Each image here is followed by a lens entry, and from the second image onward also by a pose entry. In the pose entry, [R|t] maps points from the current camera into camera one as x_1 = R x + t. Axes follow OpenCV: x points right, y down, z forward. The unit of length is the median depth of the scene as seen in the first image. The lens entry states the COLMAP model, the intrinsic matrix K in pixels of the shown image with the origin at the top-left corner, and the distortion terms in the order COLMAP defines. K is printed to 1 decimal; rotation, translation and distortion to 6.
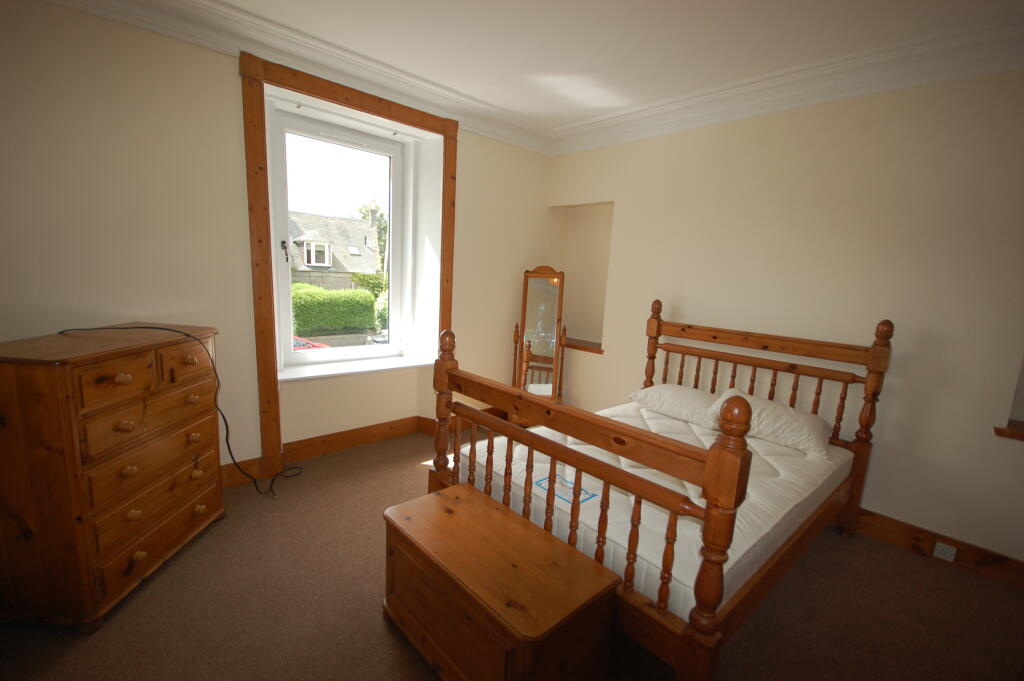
lens RADIAL K [[449.3, 0, 515.6], [0, 449.3, 346.4], [0, 0, 1]] dist [-0.008457, -0.000101]
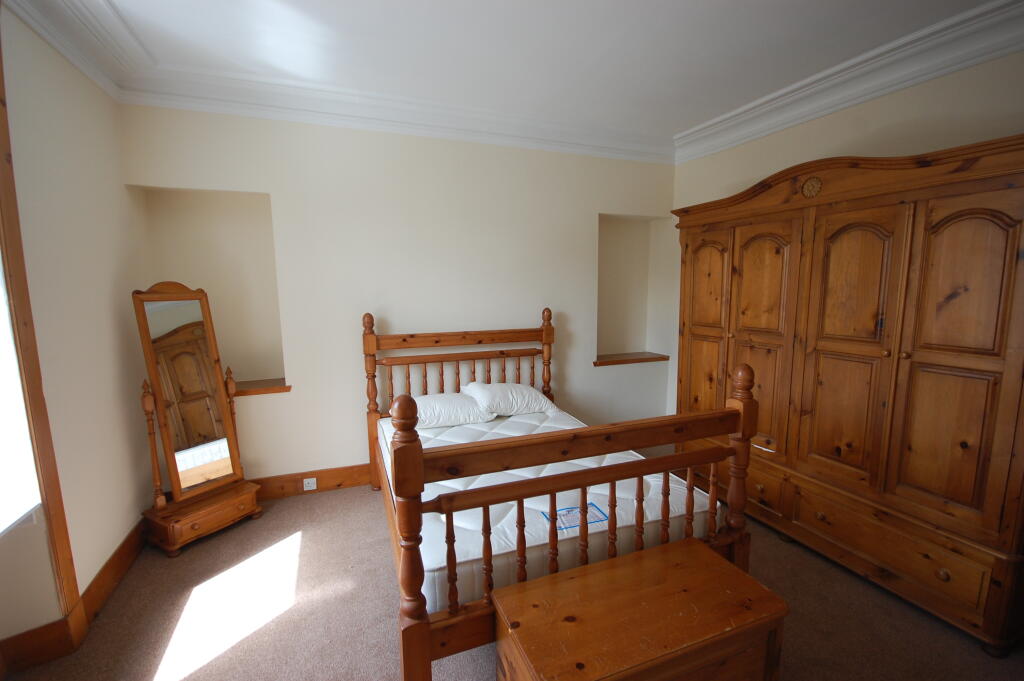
lens RADIAL K [[449.3, 0, 486.7], [0, 449.3, 351.8], [0, 0, 1]] dist [-0.008457, -0.000101]
pose [[0.377993, -0.184120, 0.907315, -0.476695], [0.180474, 0.975878, 0.122847, -0.106165], [-0.908048, 0.117311, 0.402104, 0.472261]]
